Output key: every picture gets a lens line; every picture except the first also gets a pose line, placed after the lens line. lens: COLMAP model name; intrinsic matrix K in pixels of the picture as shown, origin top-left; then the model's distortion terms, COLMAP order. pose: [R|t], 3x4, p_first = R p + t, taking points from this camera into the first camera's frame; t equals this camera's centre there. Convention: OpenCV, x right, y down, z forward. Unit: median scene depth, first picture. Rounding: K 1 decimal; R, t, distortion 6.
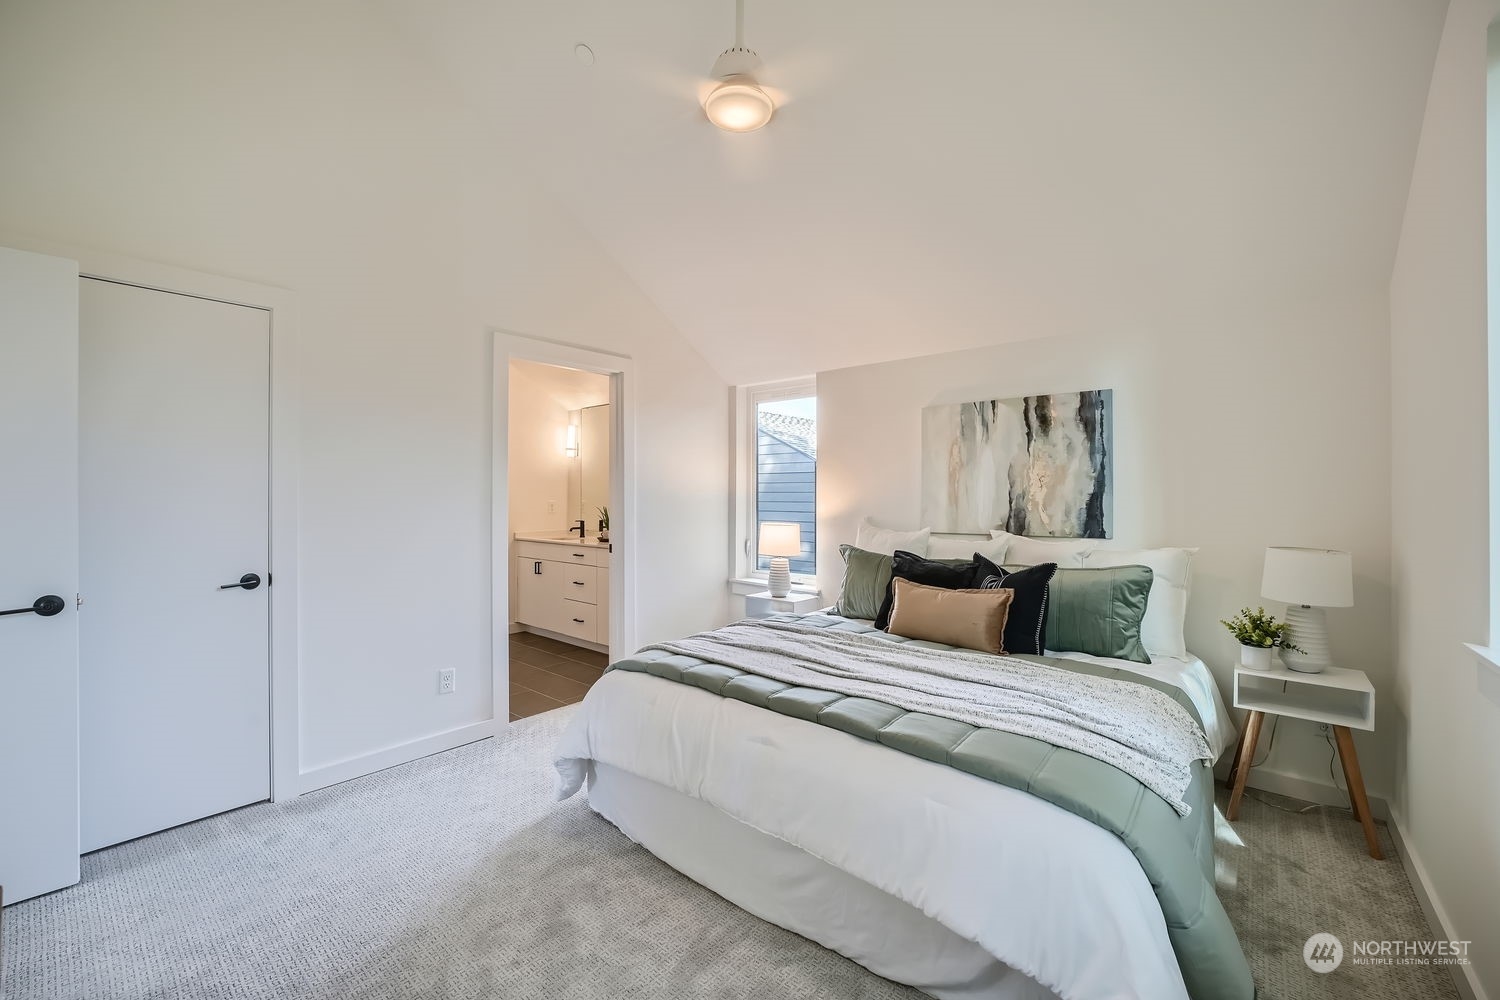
lens RADIAL K [[617.3, 0, 744.6], [0, 617.3, 494.2], [0, 0, 1]] dist [-0.012947, 0.000793]
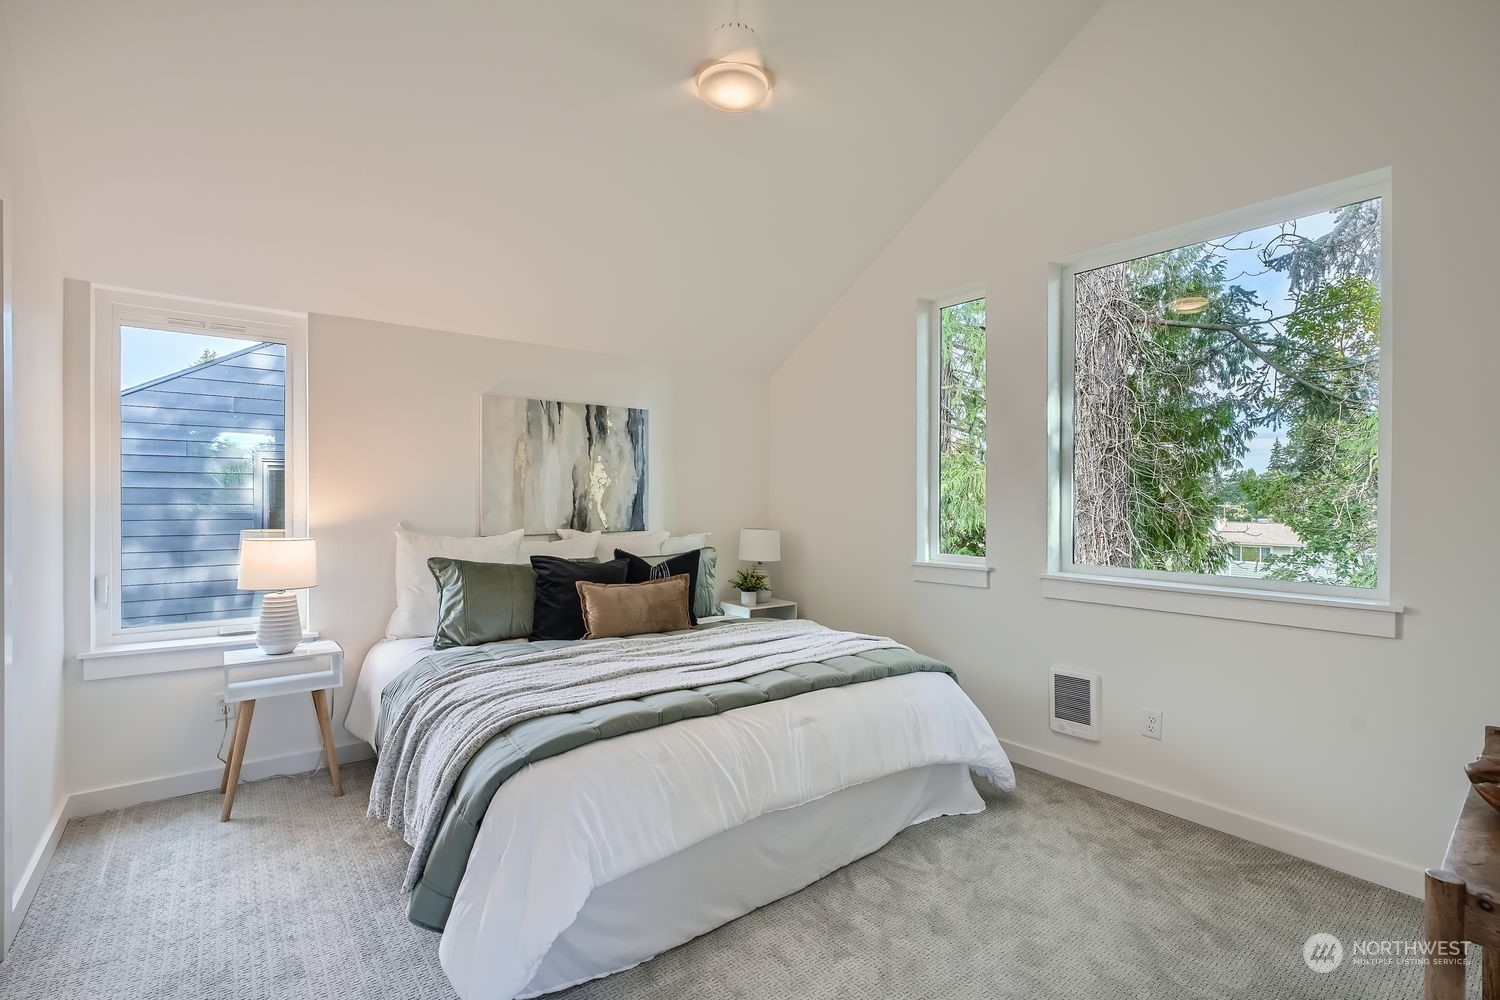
lens RADIAL K [[677.6, 0, 750.0], [0, 677.6, 500.0], [0, 0, 1]] dist [-0.012776, -0.000020]
pose [[0.197324, -0.002994, 0.980334, -0.662711], [-0.006734, 0.999968, 0.004410, 0.002707], [-0.980315, -0.007472, 0.197298, 0.494222]]
